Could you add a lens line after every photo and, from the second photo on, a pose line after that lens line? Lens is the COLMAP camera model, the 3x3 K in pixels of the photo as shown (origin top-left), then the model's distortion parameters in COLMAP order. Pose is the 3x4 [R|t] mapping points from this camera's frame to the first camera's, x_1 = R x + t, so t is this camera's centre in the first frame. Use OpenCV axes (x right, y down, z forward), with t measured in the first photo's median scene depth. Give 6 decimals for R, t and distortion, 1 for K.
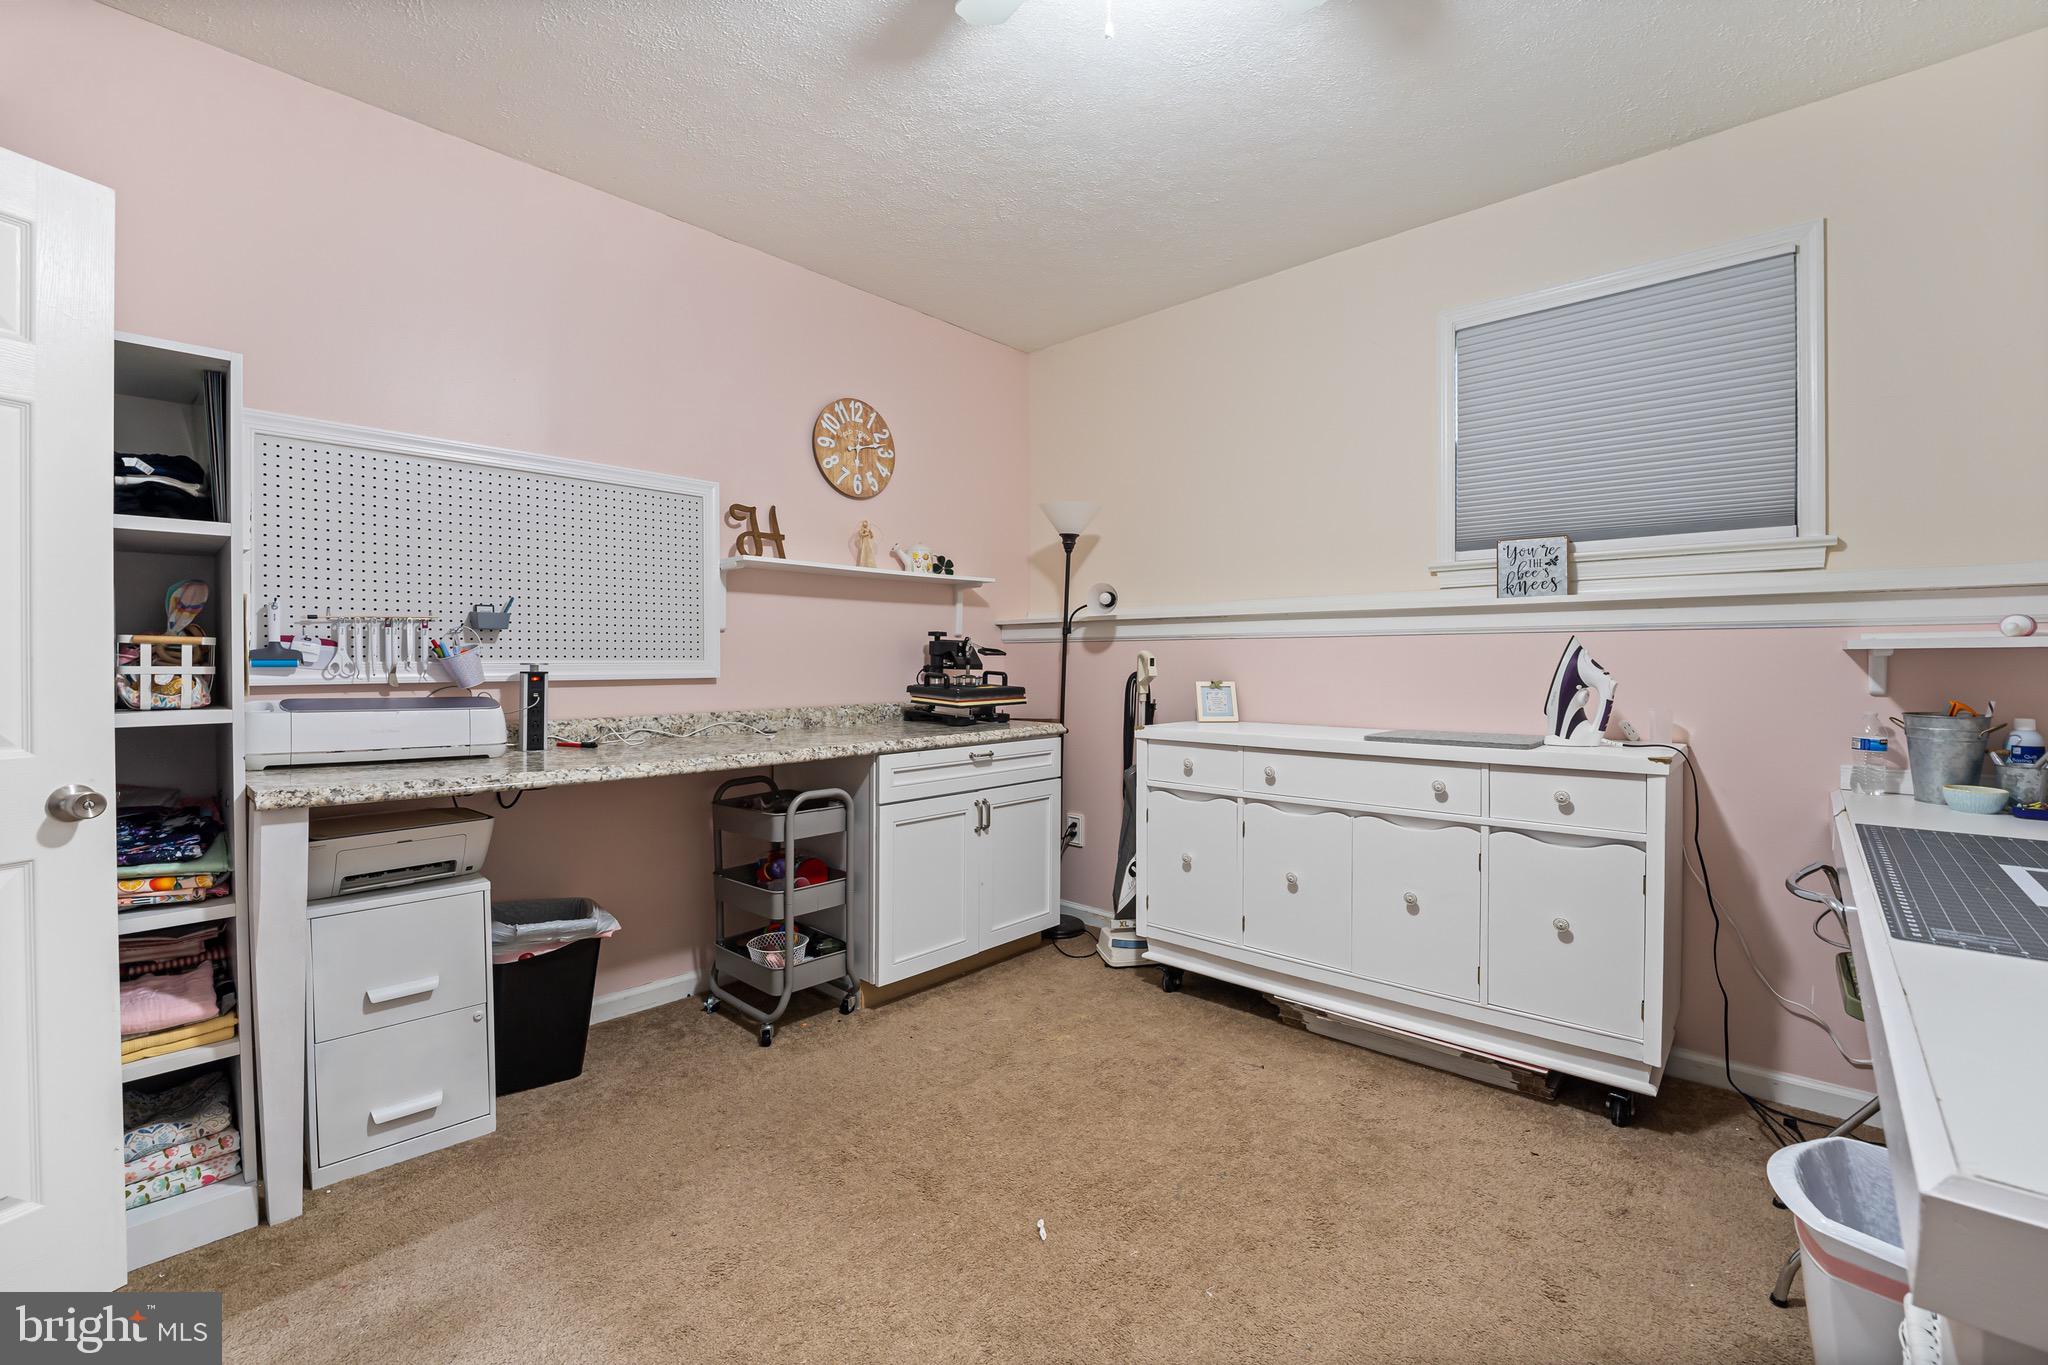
lens RADIAL K [[845.6, 0, 1030.5], [0, 845.6, 677.8], [0, 0, 1]] dist [-0.032983, 0.005239]
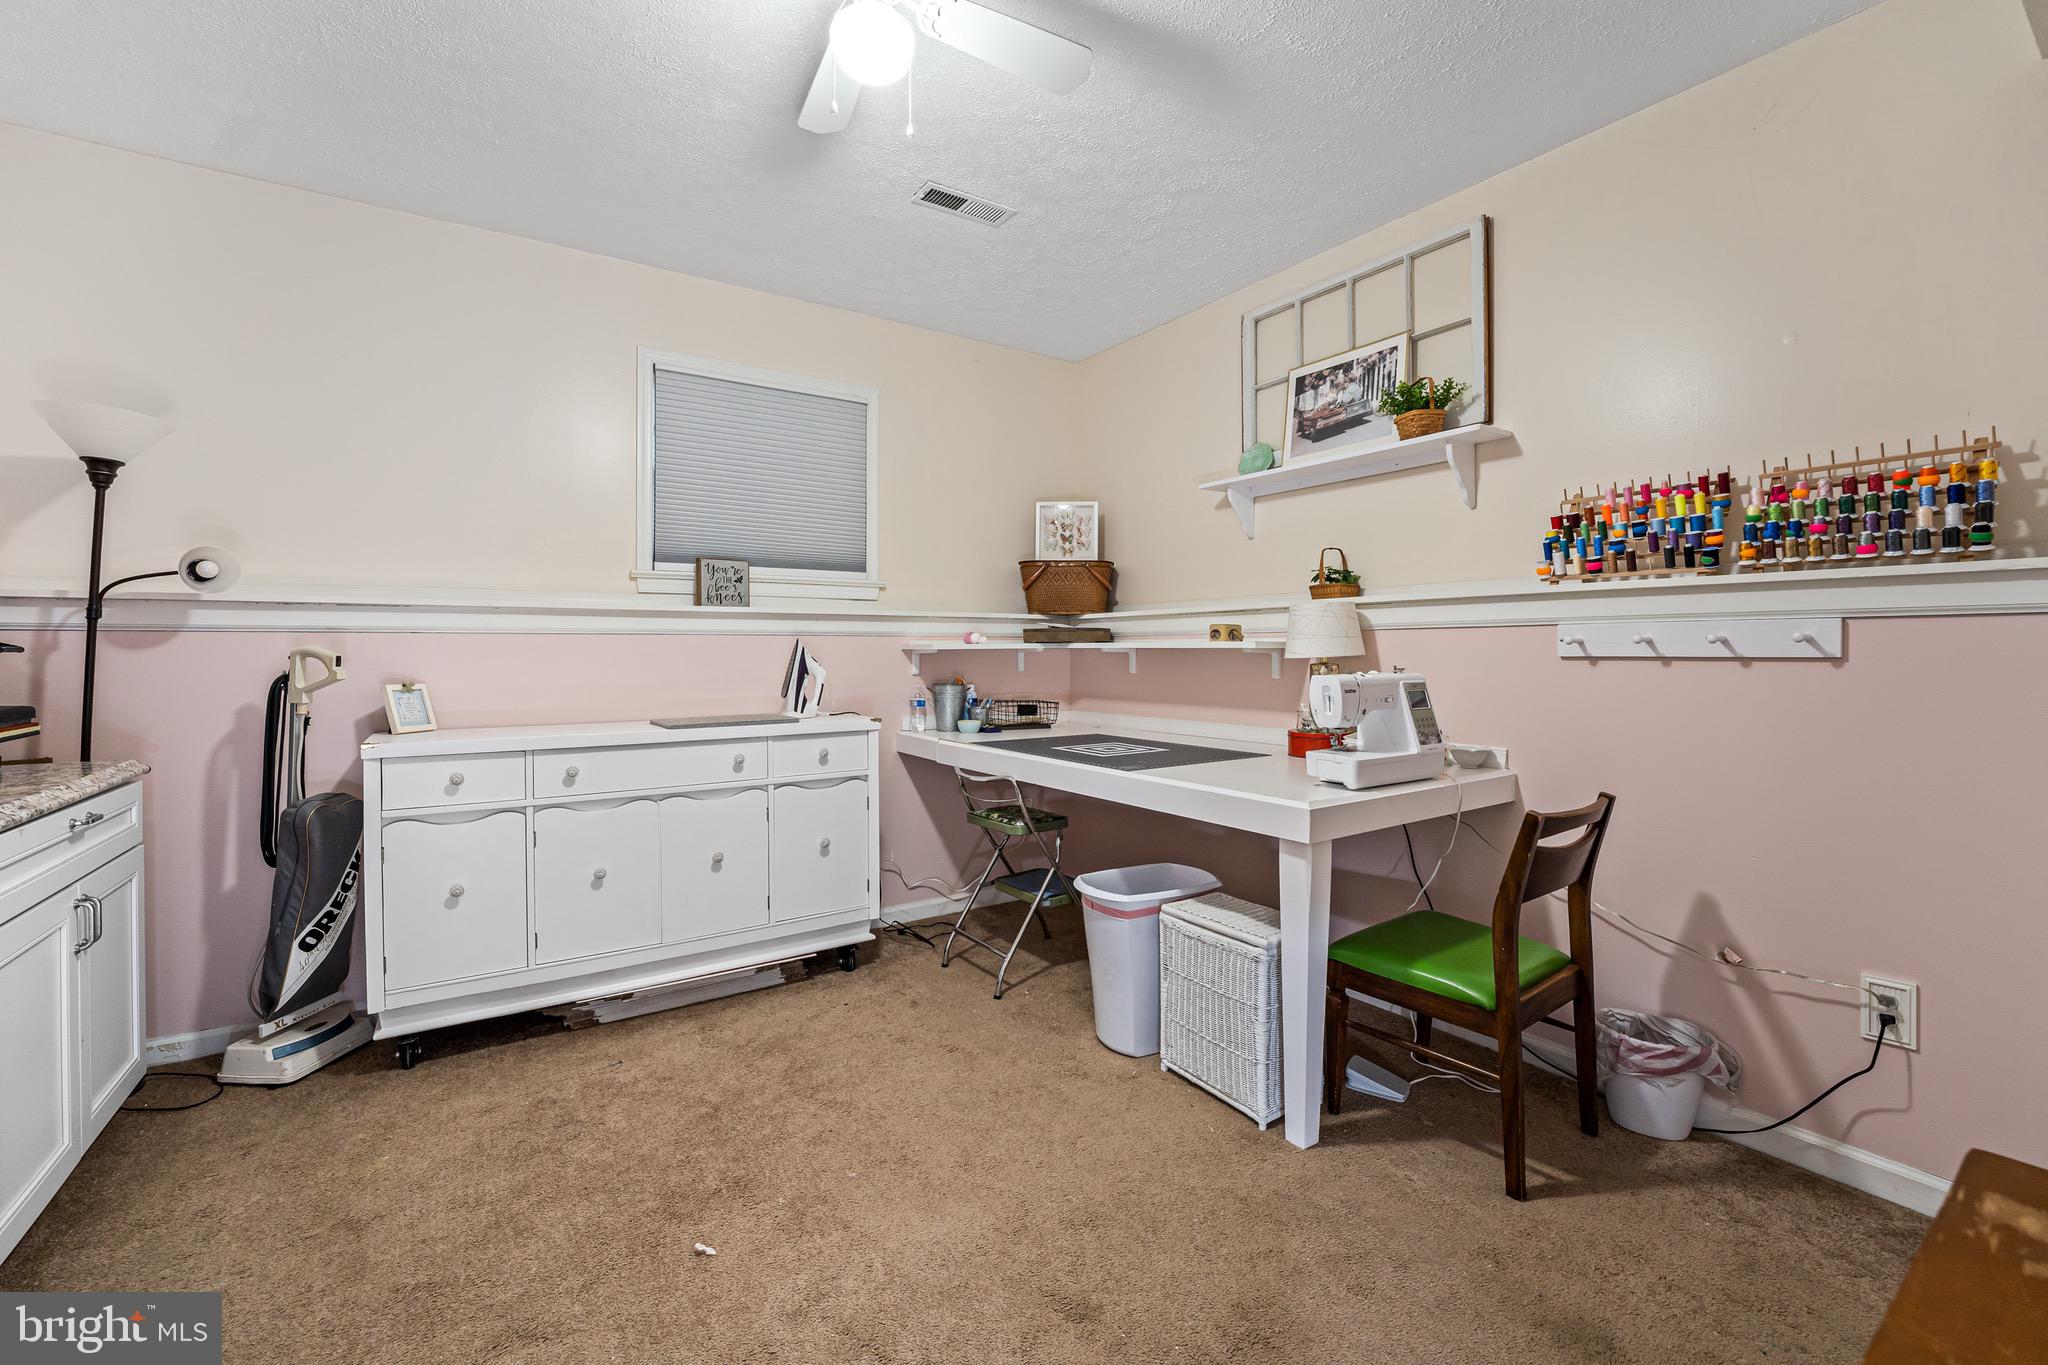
lens RADIAL K [[845.6, 0, 1030.5], [0, 845.6, 677.8], [0, 0, 1]] dist [-0.032983, 0.005239]
pose [[0.233413, -0.025981, 0.972030, -0.536444], [0.024056, 0.999491, 0.020939, -0.004948], [-0.972080, 0.018495, 0.233919, 0.263966]]
